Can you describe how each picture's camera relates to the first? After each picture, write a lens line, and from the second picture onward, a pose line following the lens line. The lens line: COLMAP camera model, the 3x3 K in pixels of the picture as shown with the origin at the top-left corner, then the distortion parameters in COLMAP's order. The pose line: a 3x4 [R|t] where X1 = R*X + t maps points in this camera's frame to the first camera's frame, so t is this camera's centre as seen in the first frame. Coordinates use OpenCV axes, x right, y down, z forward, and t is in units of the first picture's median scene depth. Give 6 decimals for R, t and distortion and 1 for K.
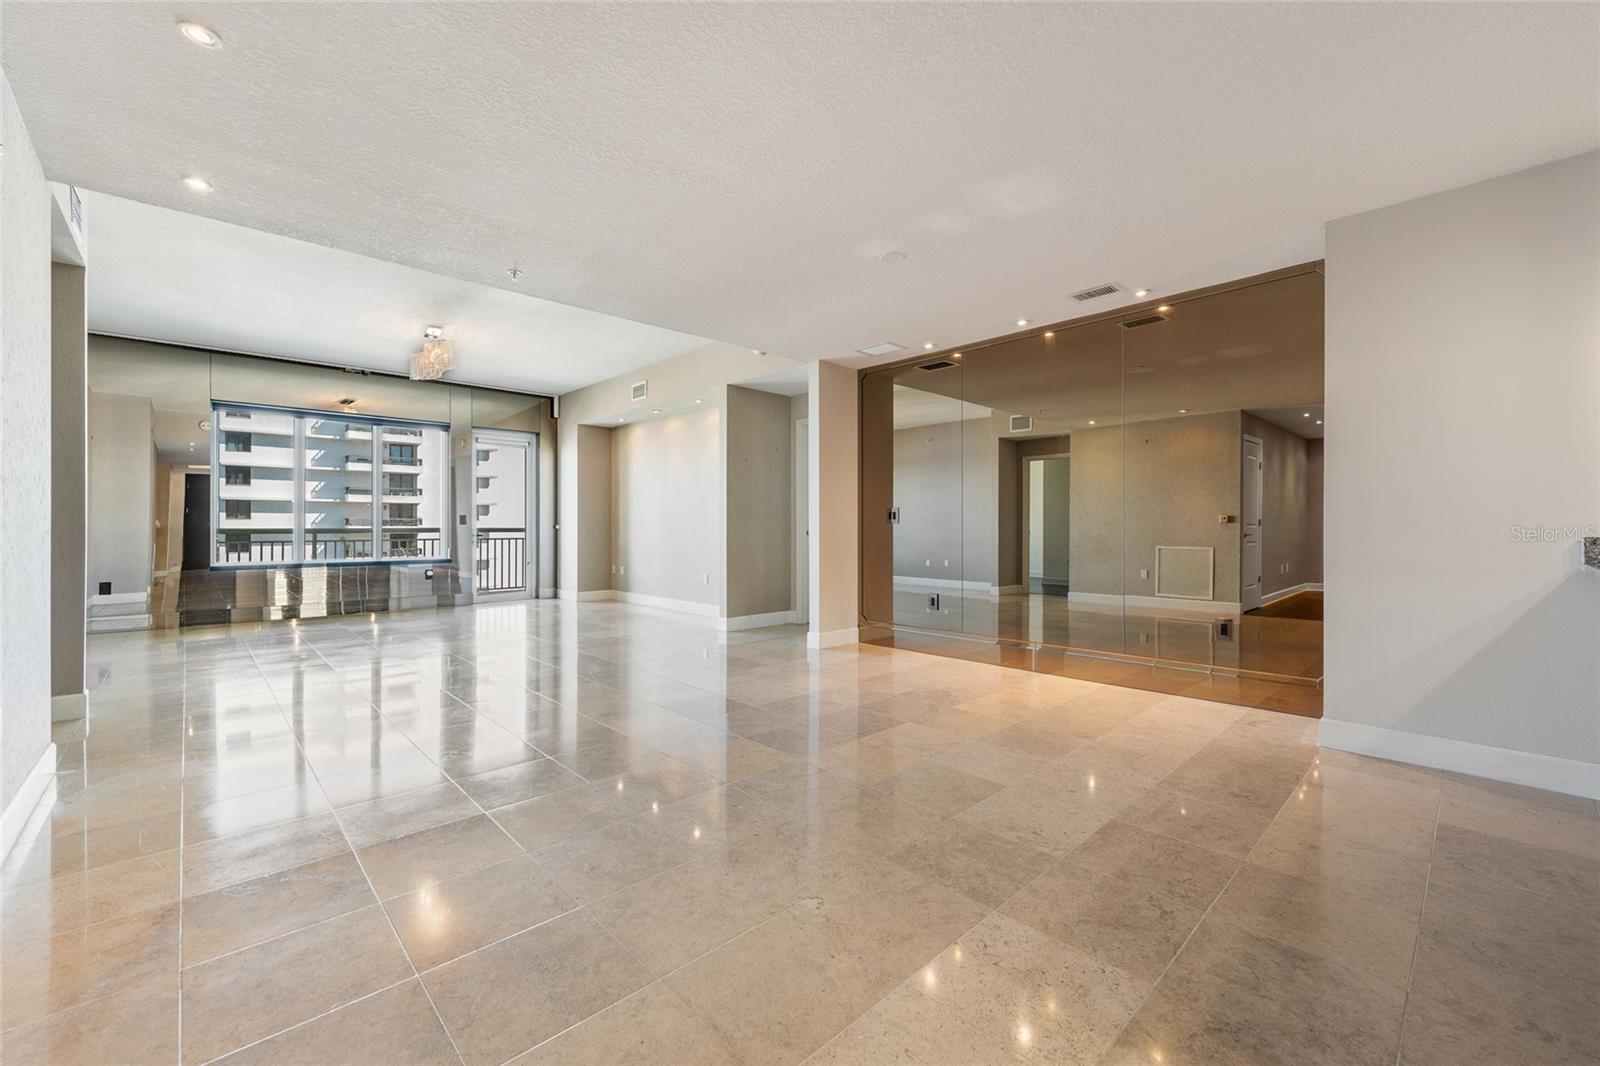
lens RADIAL K [[647.8, 0, 809.0], [0, 647.8, 533.6], [0, 0, 1]] dist [0.011687, 0.000290]
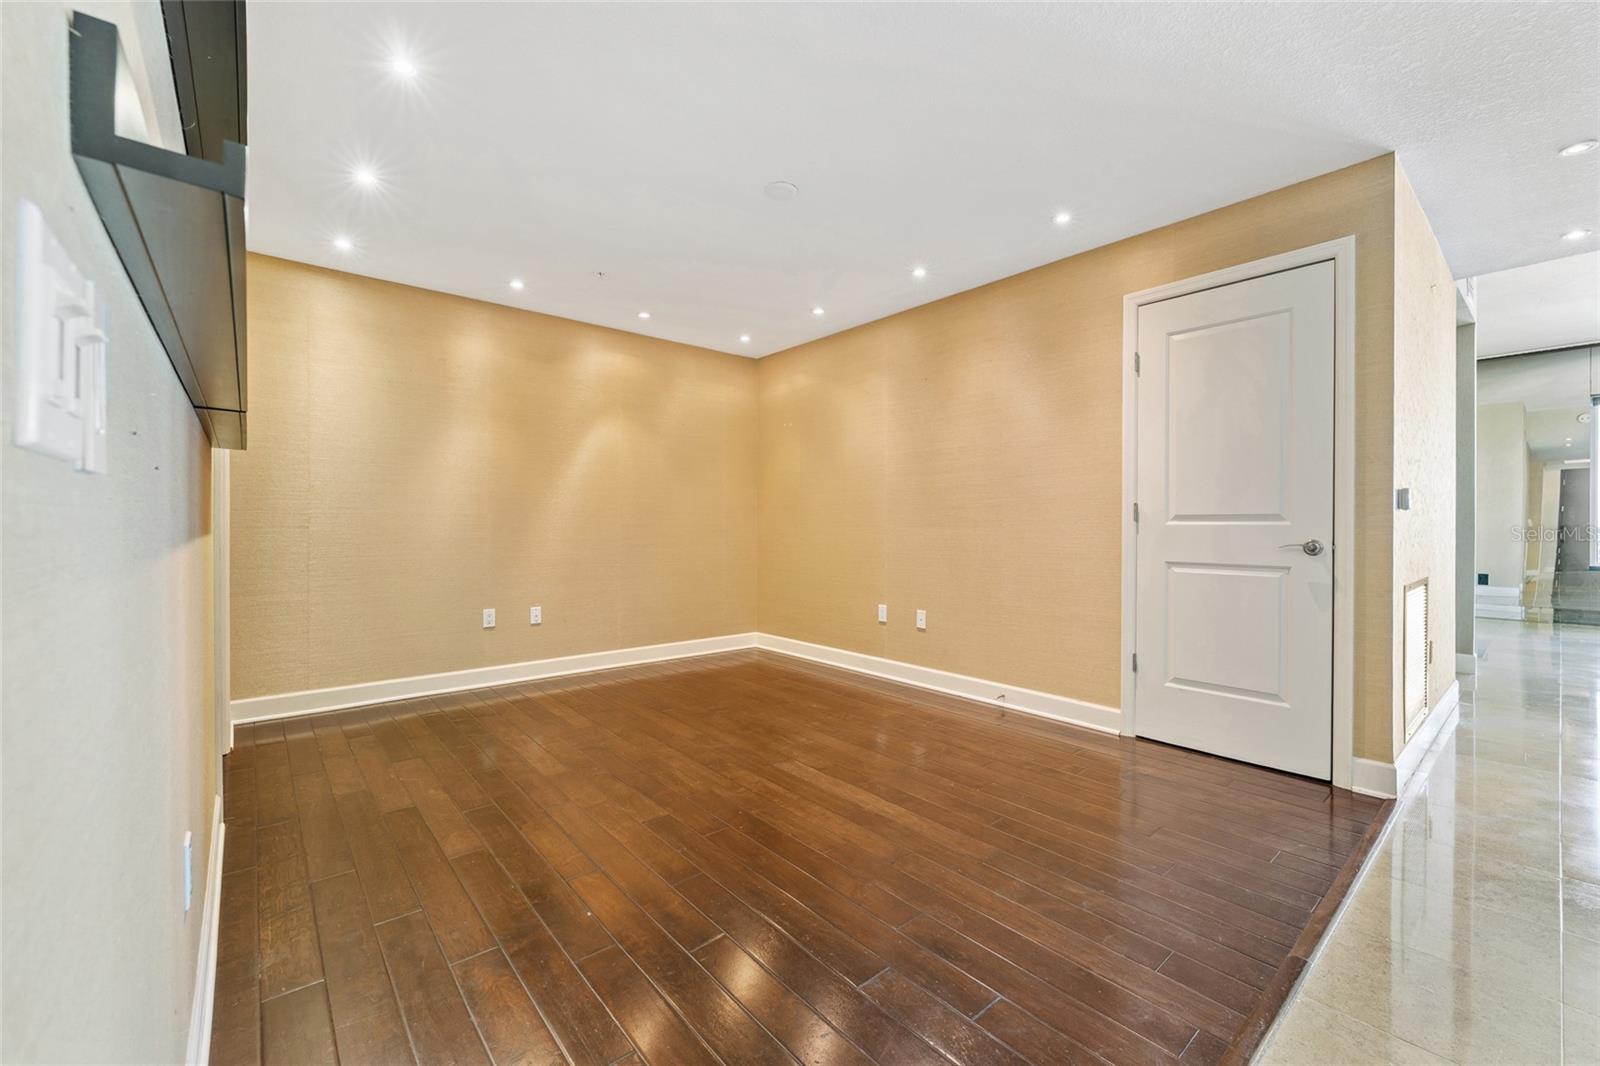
lens RADIAL K [[647.8, 0, 809.0], [0, 647.8, 533.6], [0, 0, 1]] dist [0.011687, 0.000290]
pose [[-0.041889, 0.003930, -0.999115, 0.113400], [-0.000465, 0.999992, 0.003953, -0.000982], [0.999122, 0.000630, -0.041886, -0.118226]]
